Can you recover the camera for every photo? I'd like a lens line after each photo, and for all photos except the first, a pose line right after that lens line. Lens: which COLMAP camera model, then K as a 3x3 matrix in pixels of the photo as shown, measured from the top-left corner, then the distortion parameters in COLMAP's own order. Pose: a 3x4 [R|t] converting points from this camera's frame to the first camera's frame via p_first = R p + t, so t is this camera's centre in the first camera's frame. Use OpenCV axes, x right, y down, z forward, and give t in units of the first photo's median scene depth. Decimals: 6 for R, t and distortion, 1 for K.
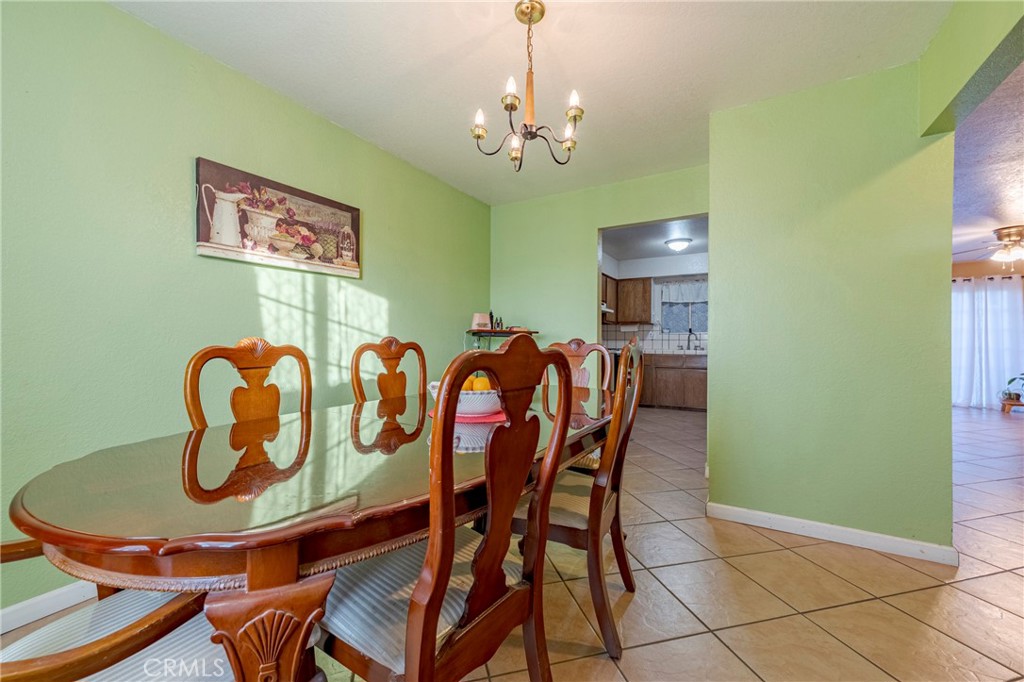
lens RADIAL K [[391.7, 0, 518.0], [0, 391.7, 342.3], [0, 0, 1]] dist [0.000467, 0.000520]
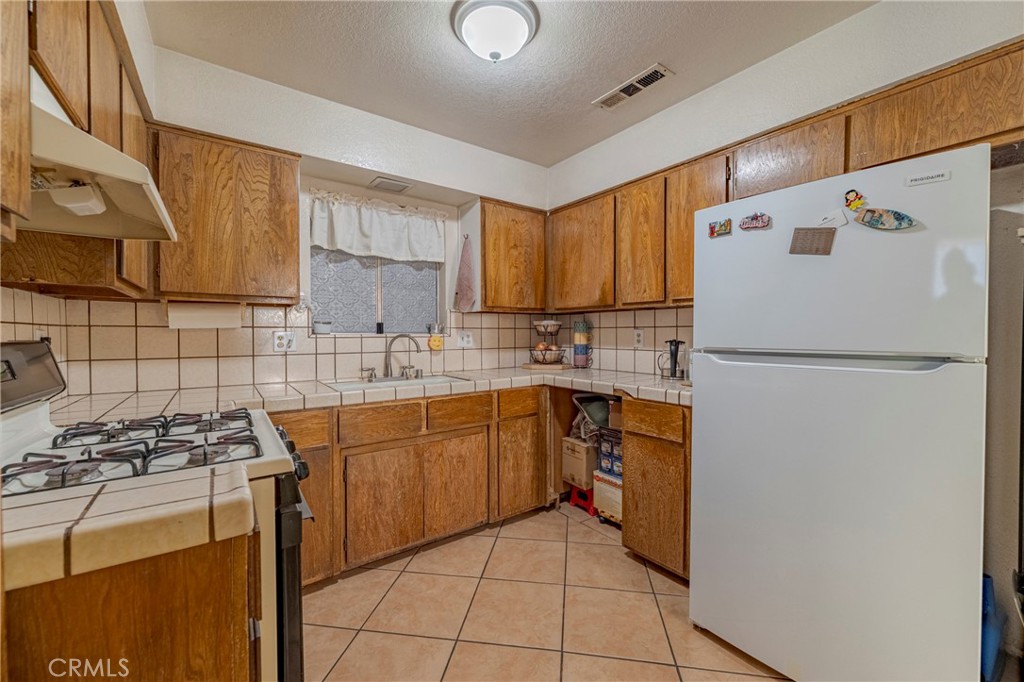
lens RADIAL K [[391.7, 0, 513.1], [0, 391.7, 337.5], [0, 0, 1]] dist [0.000467, 0.000520]
pose [[0.363655, -0.013845, 0.931431, 0.108309], [0.010663, 0.999886, 0.010699, -0.023602], [-0.931473, 0.006041, 0.363761, 0.714644]]
